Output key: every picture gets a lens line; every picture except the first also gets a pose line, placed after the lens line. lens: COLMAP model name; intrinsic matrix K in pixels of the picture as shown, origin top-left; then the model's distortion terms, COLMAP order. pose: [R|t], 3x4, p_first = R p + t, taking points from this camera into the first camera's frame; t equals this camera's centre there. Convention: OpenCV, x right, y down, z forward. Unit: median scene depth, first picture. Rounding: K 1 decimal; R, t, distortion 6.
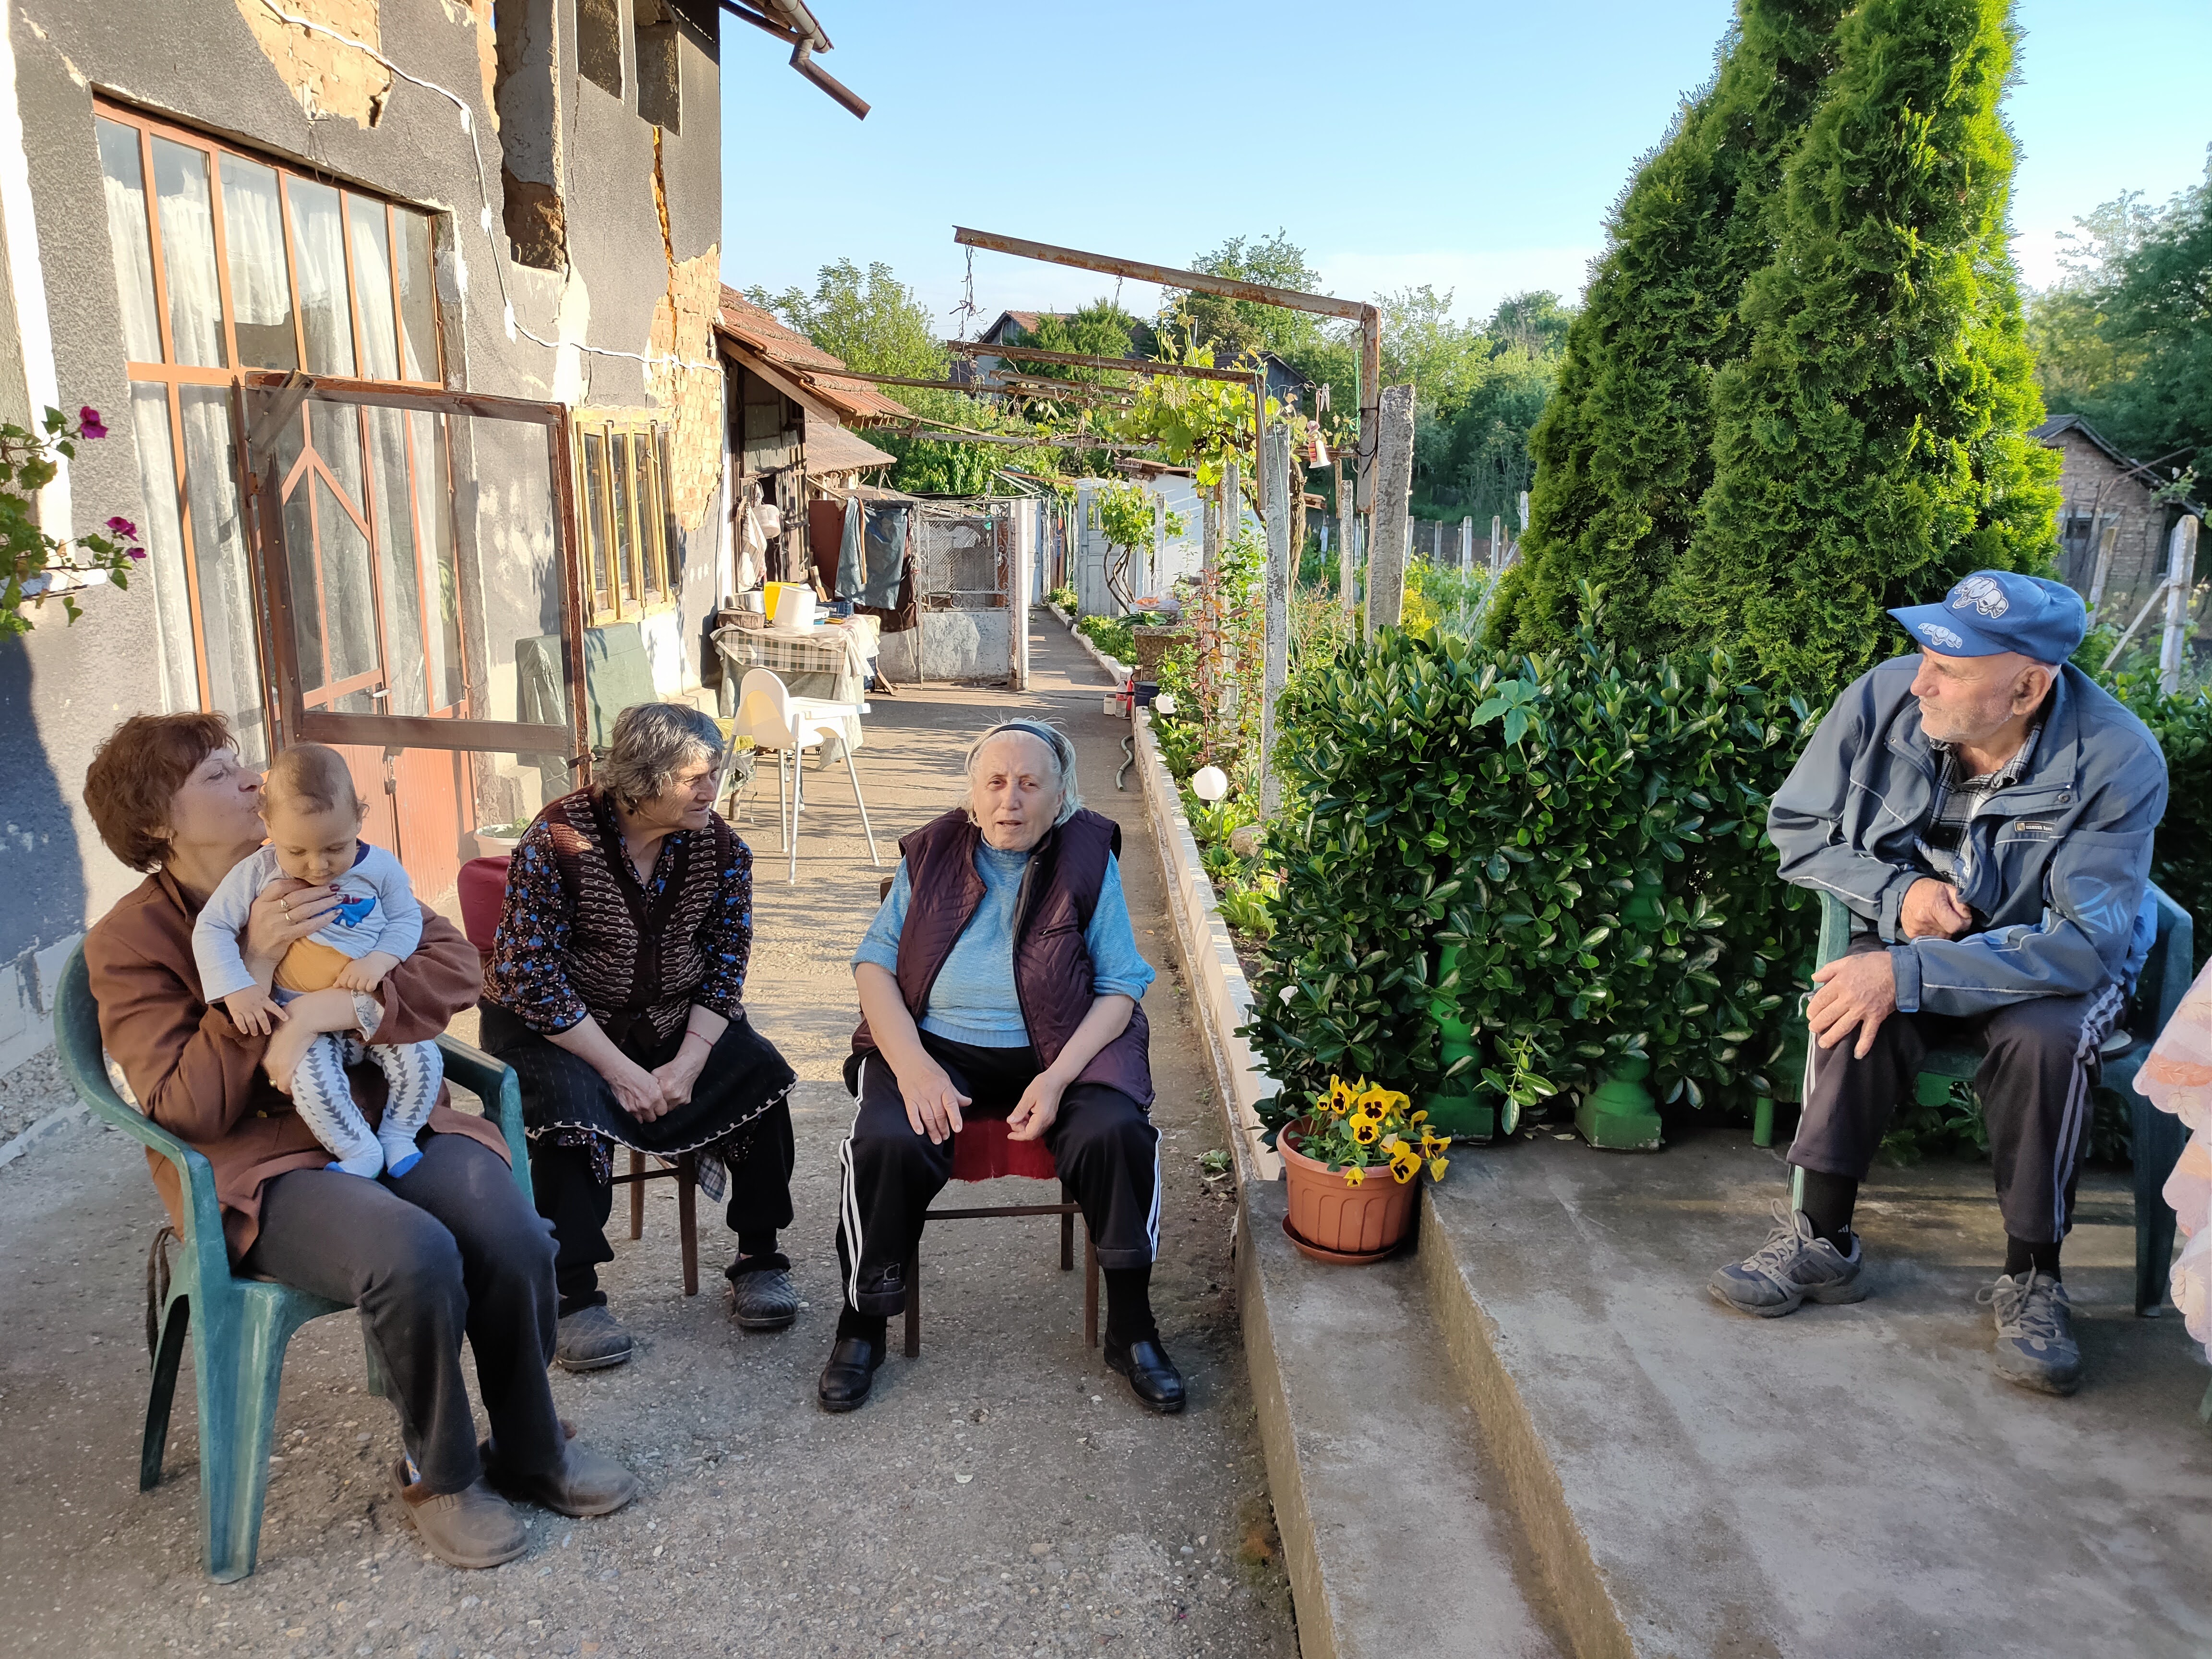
lens RADIAL K [[1704.8, 0, 1075.9], [0, 1704.8, 837.0], [0, 0, 1]] dist [0.053291, -0.043971]
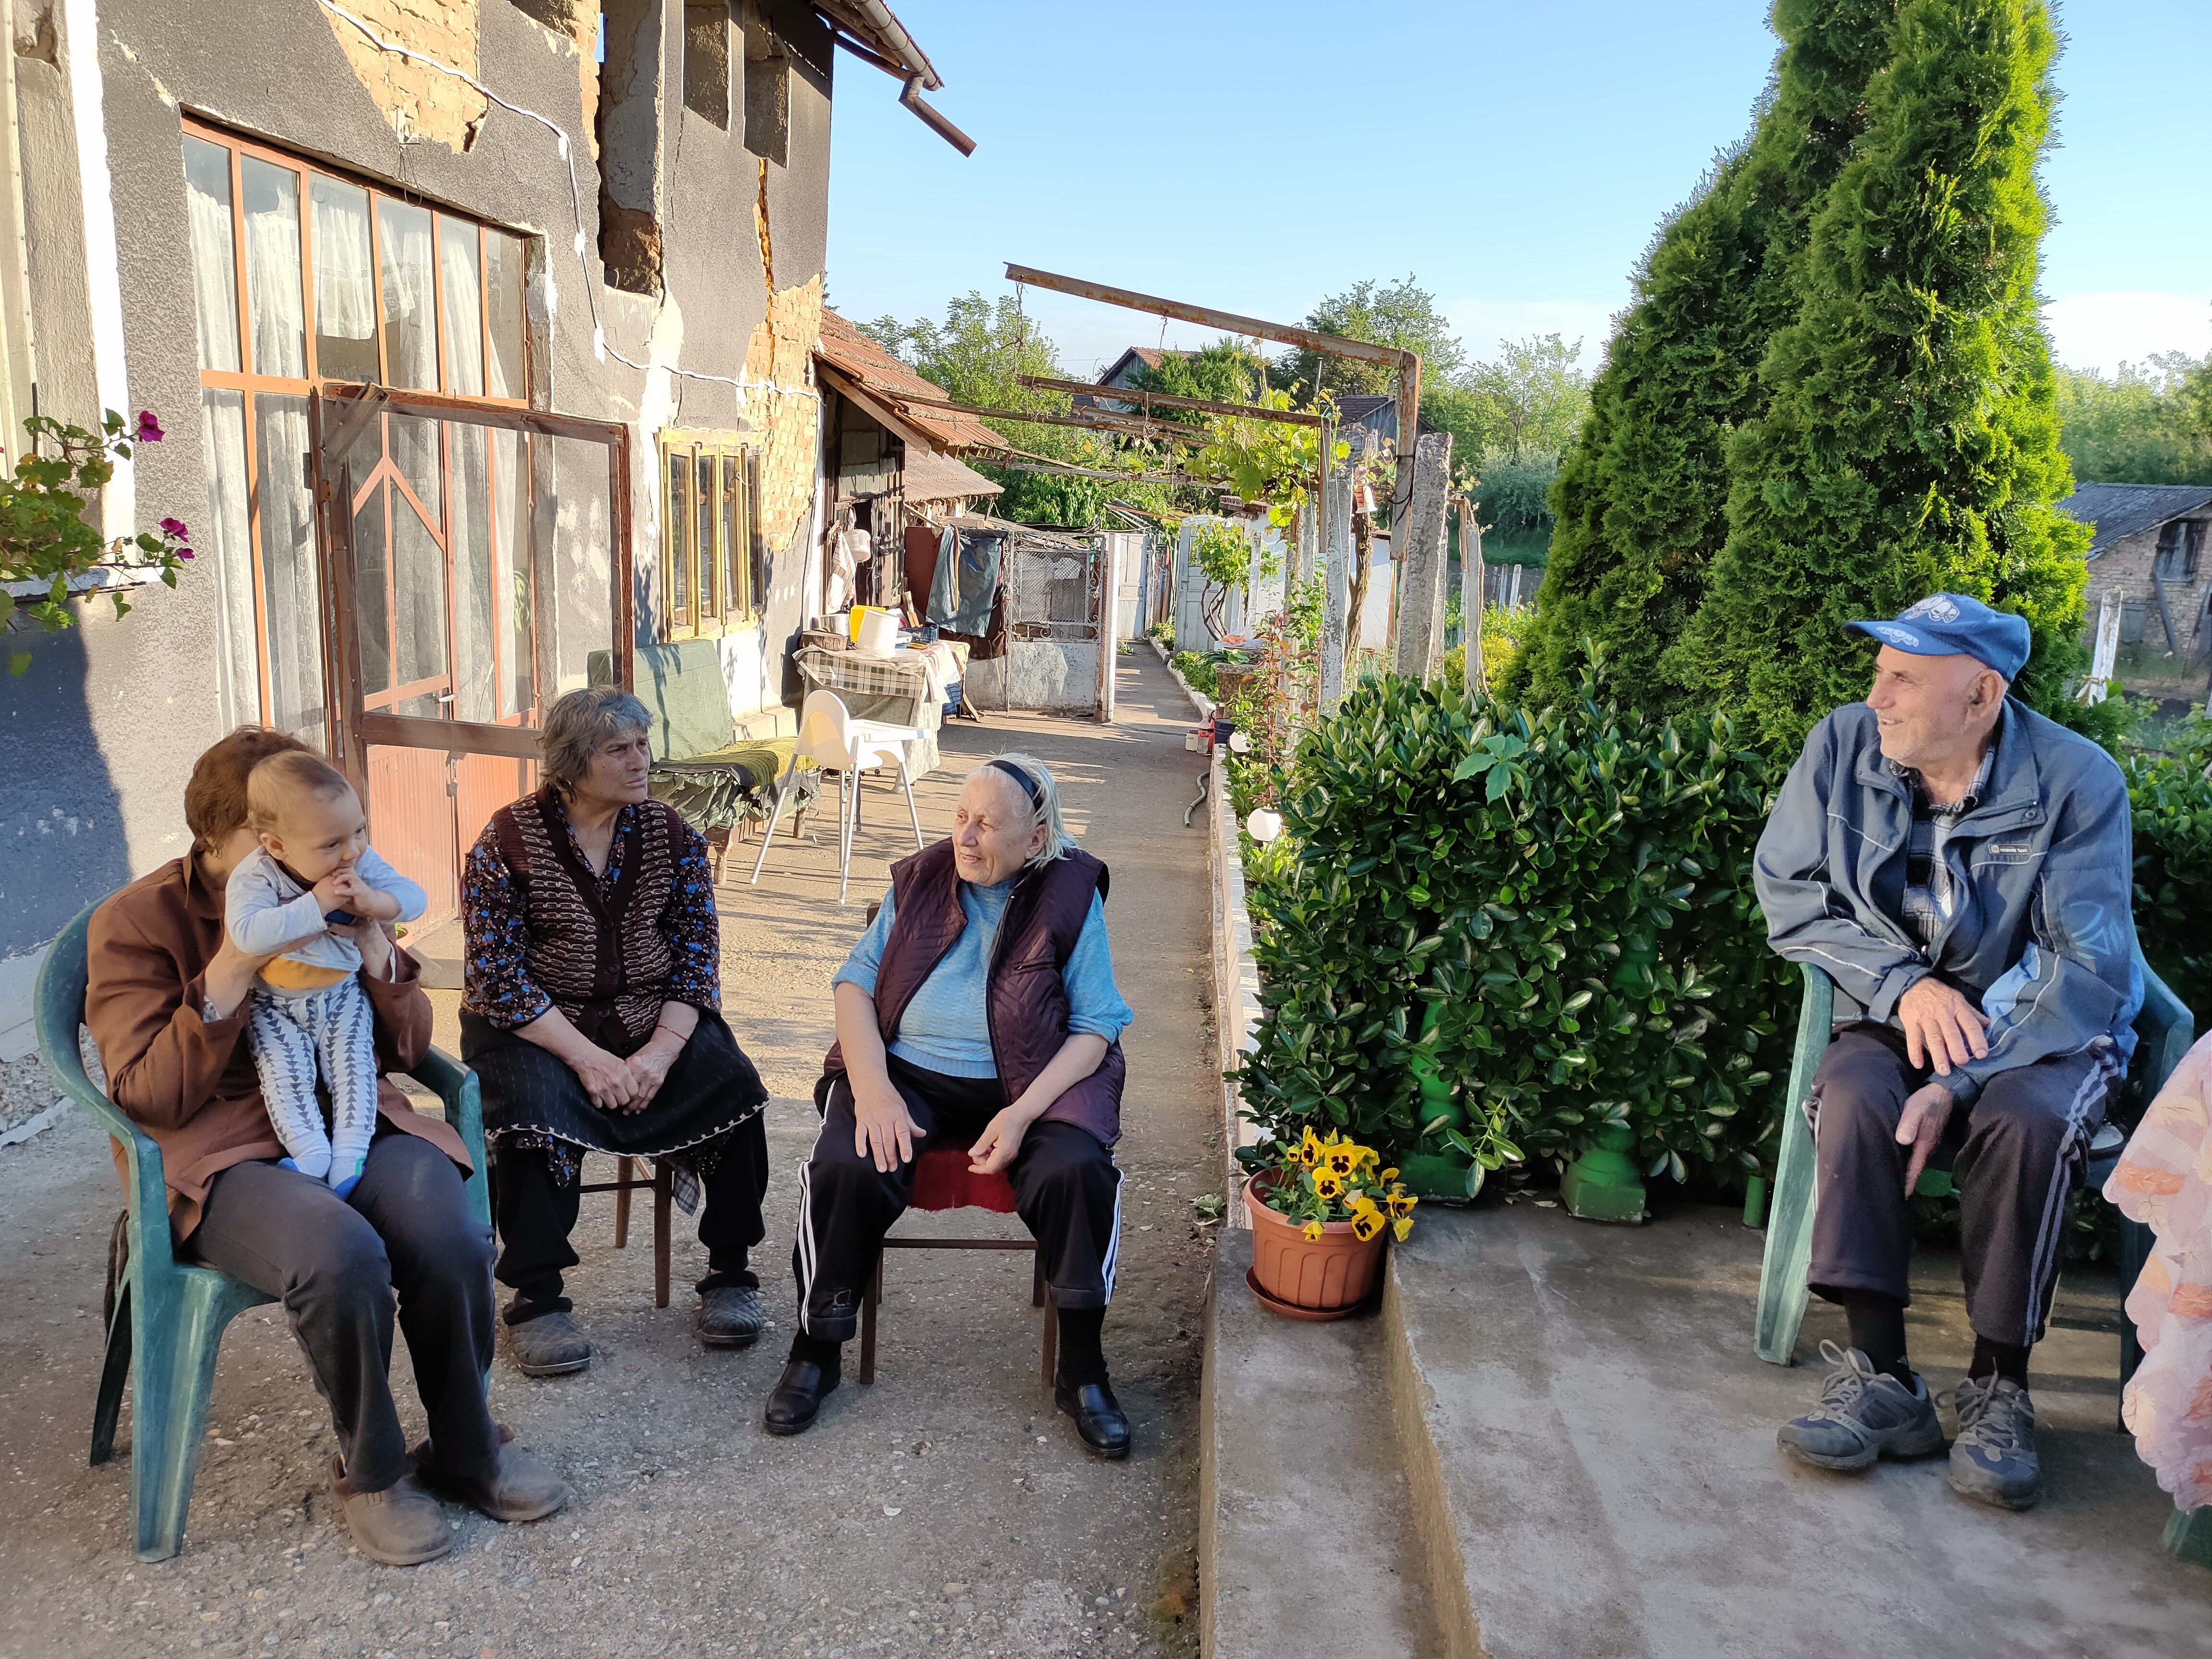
lens RADIAL K [[1698.8, 0, 1075.1], [0, 1698.8, 834.1], [0, 0, 1]] dist [0.053864, -0.041534]
pose [[0.996825, 0.048841, -0.062889, 0.071473], [-0.050092, 0.998574, -0.018477, -0.004275], [0.061897, 0.021568, 0.997849, 0.006892]]
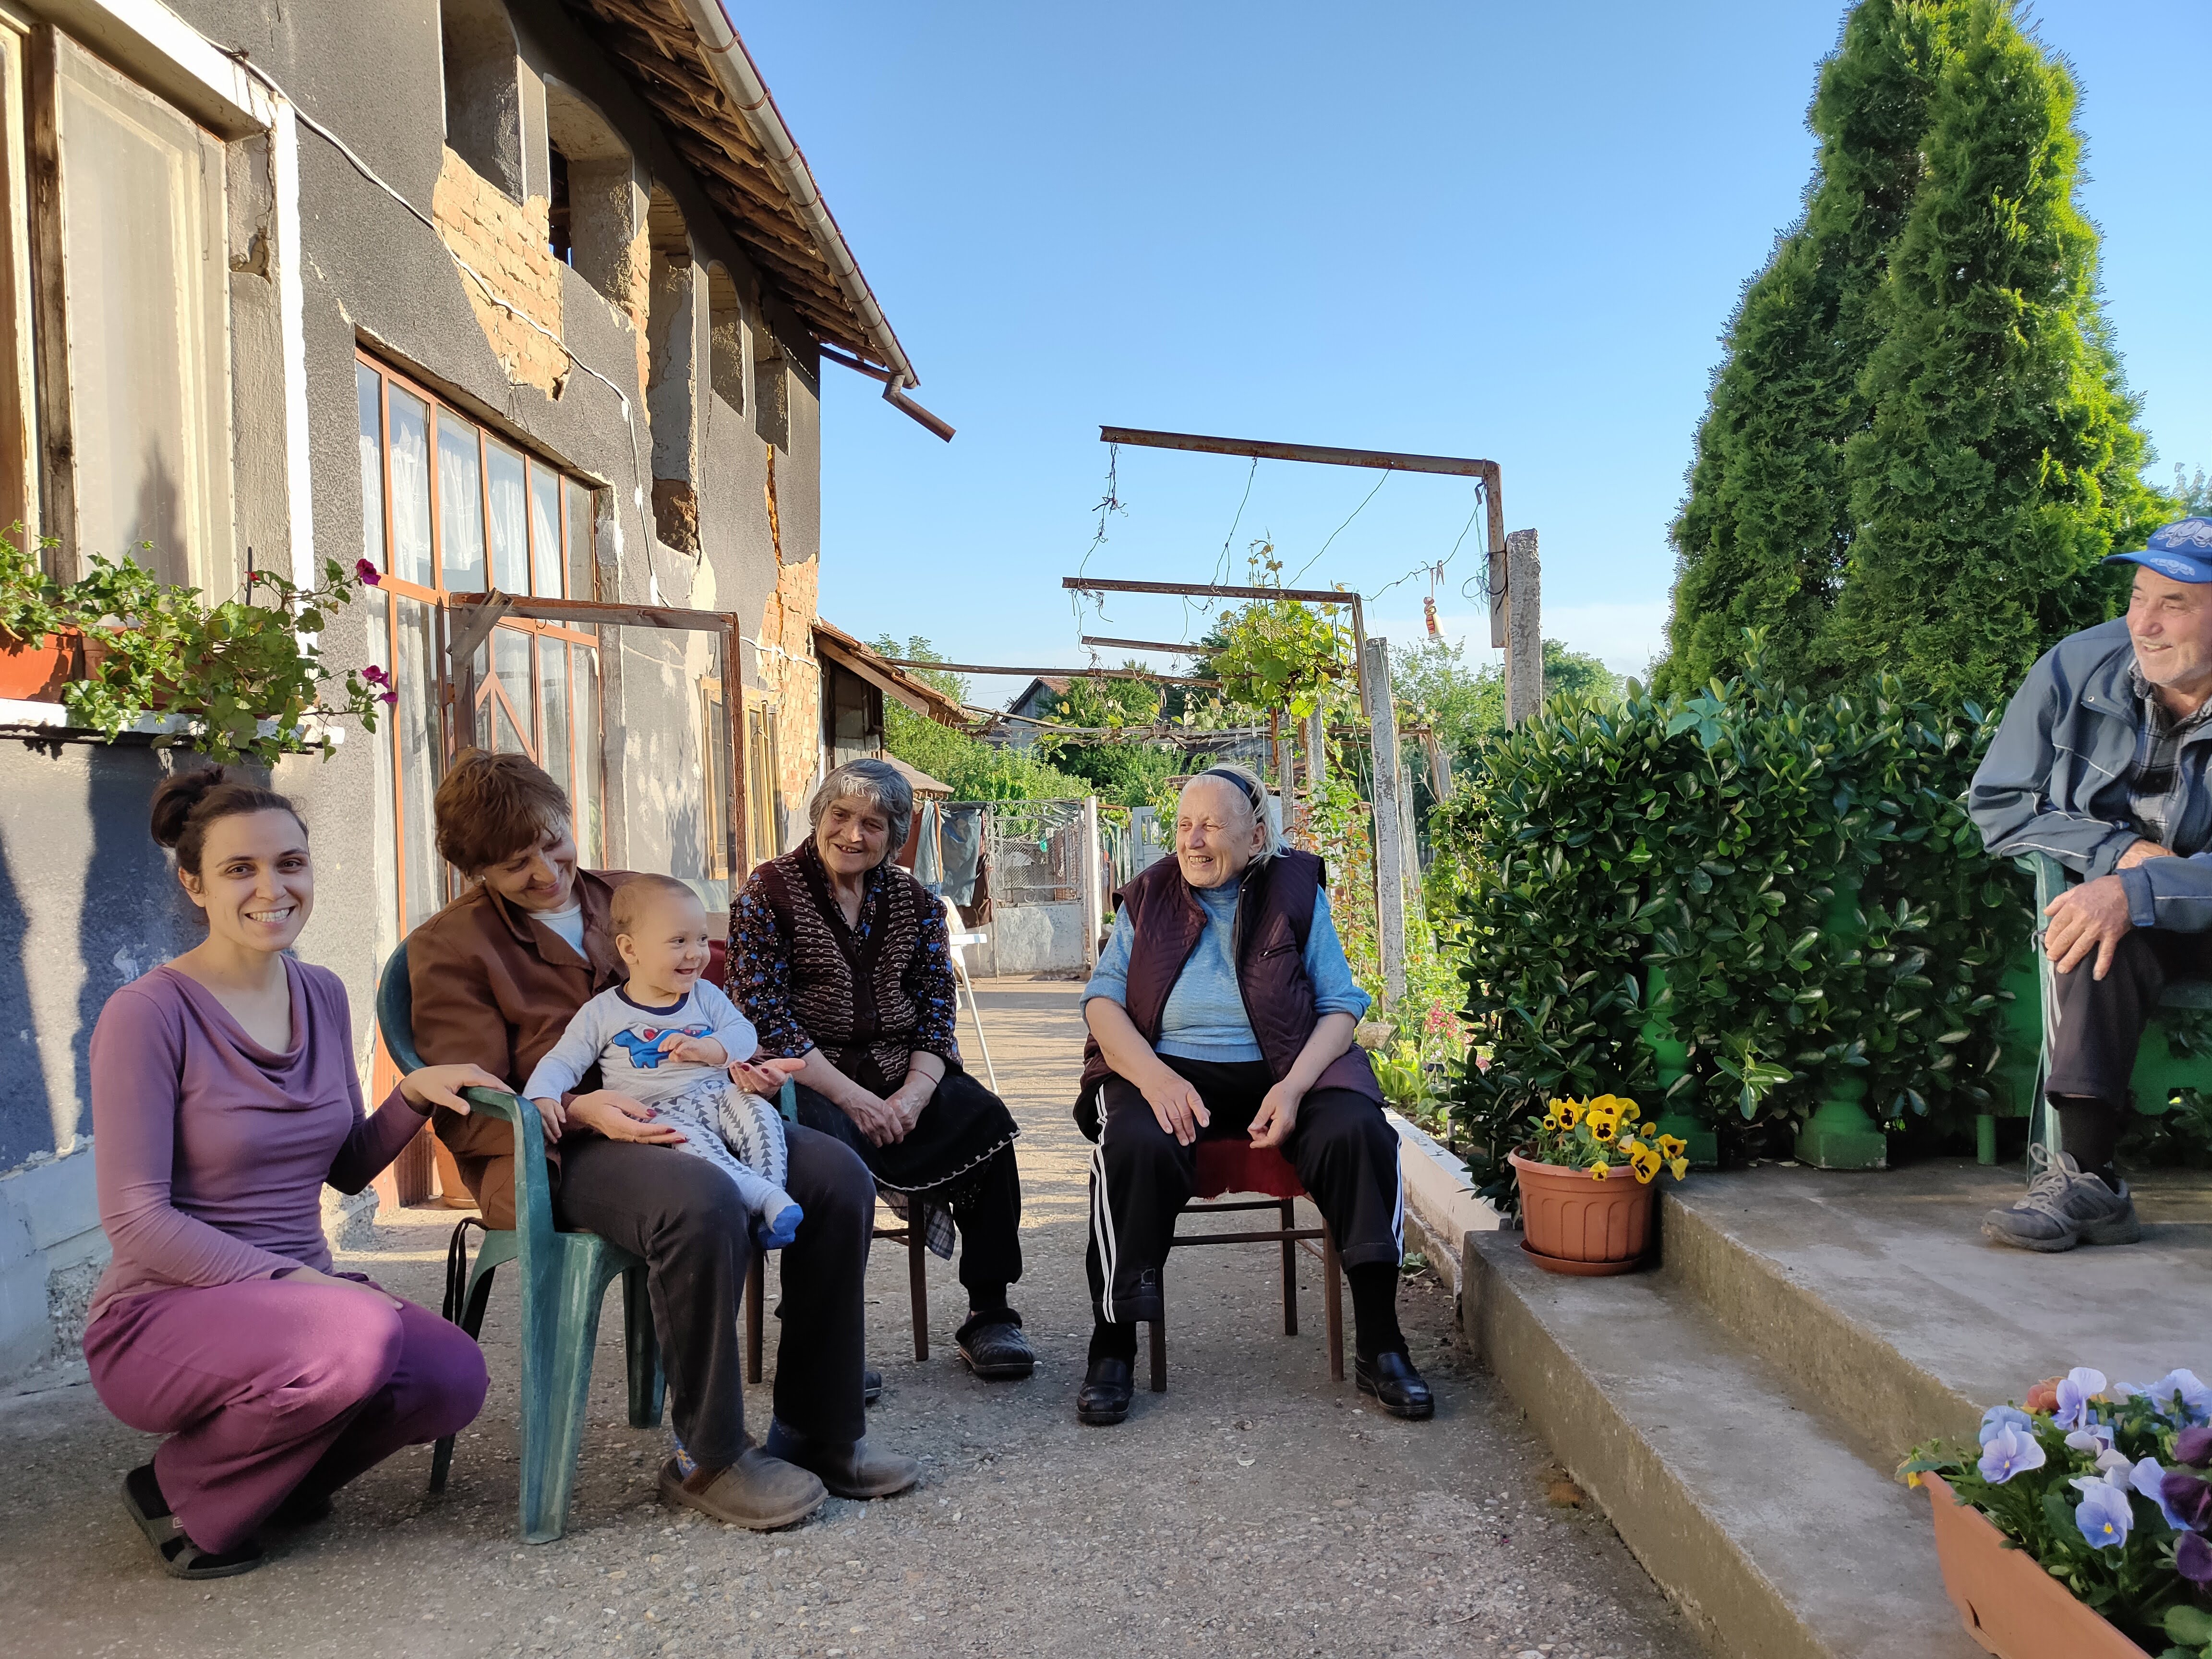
lens RADIAL K [[1704.8, 0, 1075.9], [0, 1704.8, 837.0], [0, 0, 1]] dist [0.053291, -0.043971]
pose [[0.999132, -0.038865, -0.014995, -0.114906], [0.034855, 0.977078, -0.210010, 0.193260], [0.022813, 0.209305, 0.977584, -0.038209]]
